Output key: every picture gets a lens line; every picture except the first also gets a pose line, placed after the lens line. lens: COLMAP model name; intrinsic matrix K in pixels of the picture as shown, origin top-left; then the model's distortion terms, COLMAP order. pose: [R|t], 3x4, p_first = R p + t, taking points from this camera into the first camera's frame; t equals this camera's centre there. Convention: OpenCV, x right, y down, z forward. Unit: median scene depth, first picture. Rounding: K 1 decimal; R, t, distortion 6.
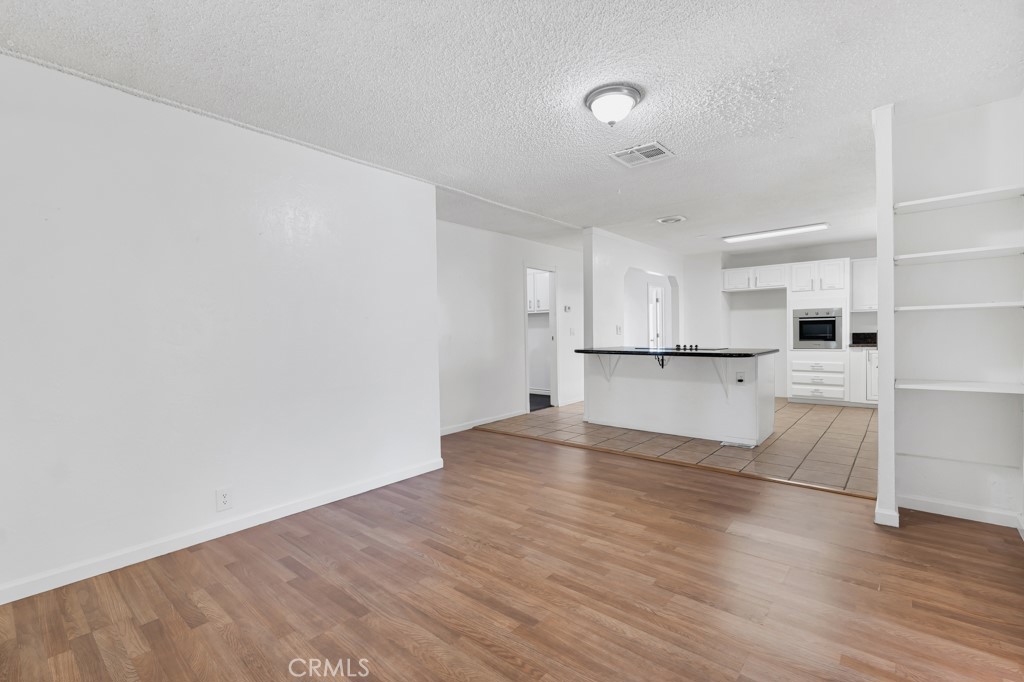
lens RADIAL K [[461.8, 0, 507.8], [0, 461.8, 341.9], [0, 0, 1]] dist [0.002078, 0.000038]
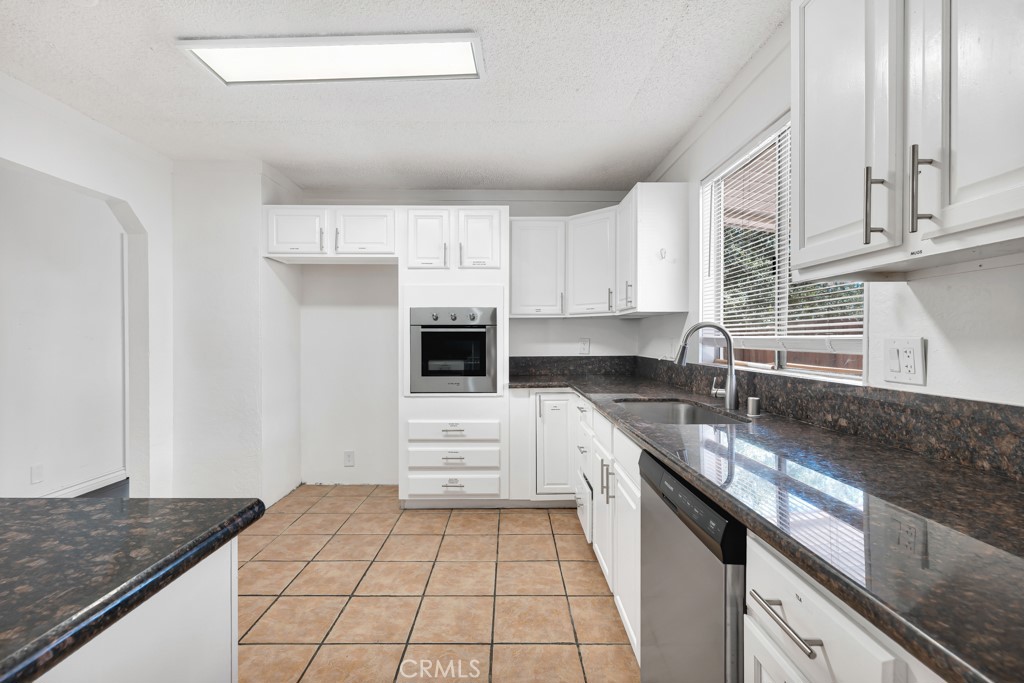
lens RADIAL K [[461.8, 0, 506.6], [0, 461.8, 342.8], [0, 0, 1]] dist [0.002078, 0.000038]
pose [[0.769031, 0.010229, 0.639130, 0.408887], [0.001526, 0.999840, -0.017838, -0.027341], [-0.639210, 0.014693, 0.768892, 0.602788]]
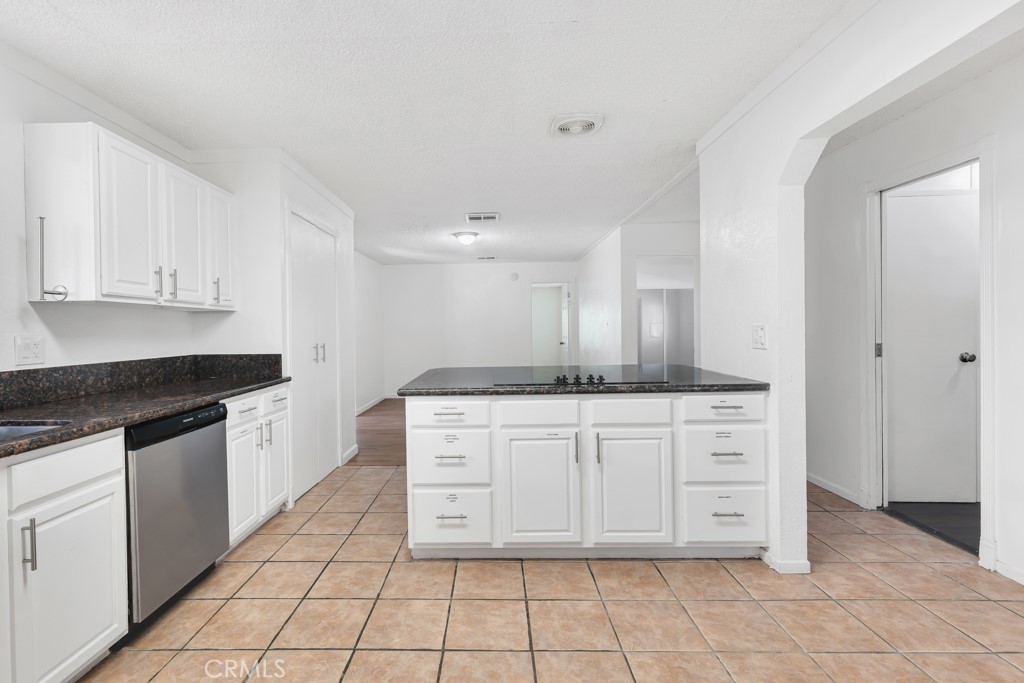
lens RADIAL K [[461.8, 0, 484.7], [0, 461.8, 331.8], [0, 0, 1]] dist [0.002078, 0.000038]
pose [[-0.785274, 0.029878, -0.618427, 0.600255], [0.011228, 0.999358, 0.034024, -0.042118], [0.619046, 0.019774, -0.785105, 1.052620]]
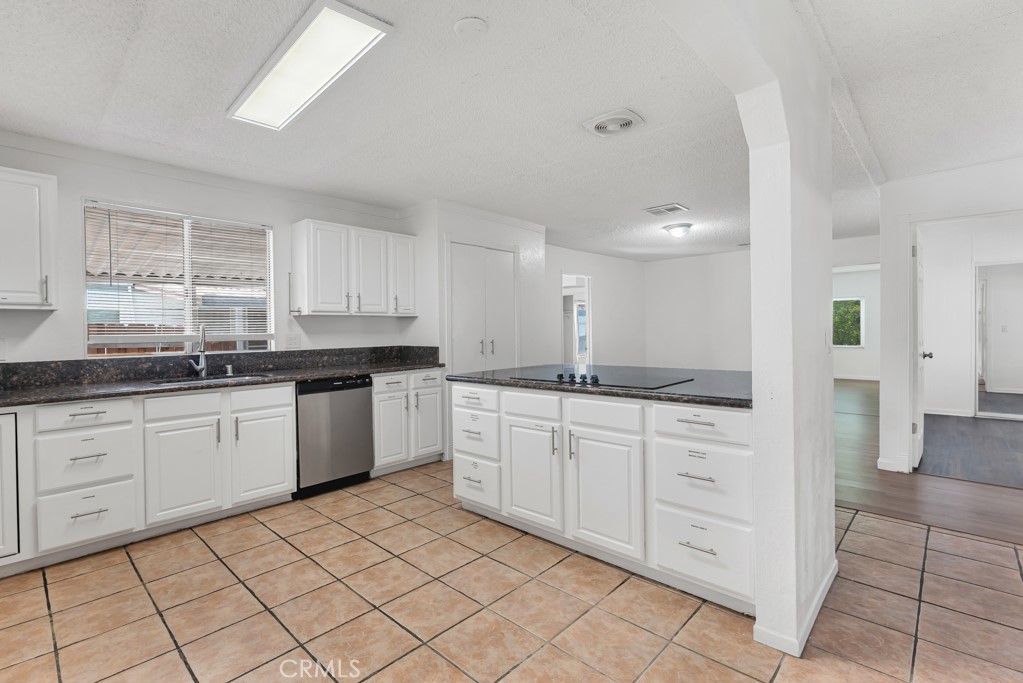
lens RADIAL K [[461.3, 0, 486.5], [0, 461.3, 331.0], [0, 0, 1]] dist [0.002078, 0.000038]
pose [[-0.996627, 0.030662, 0.076119, 0.363367], [0.032631, 0.999161, 0.024761, -0.041877], [-0.075296, 0.027162, -0.996791, 1.192880]]
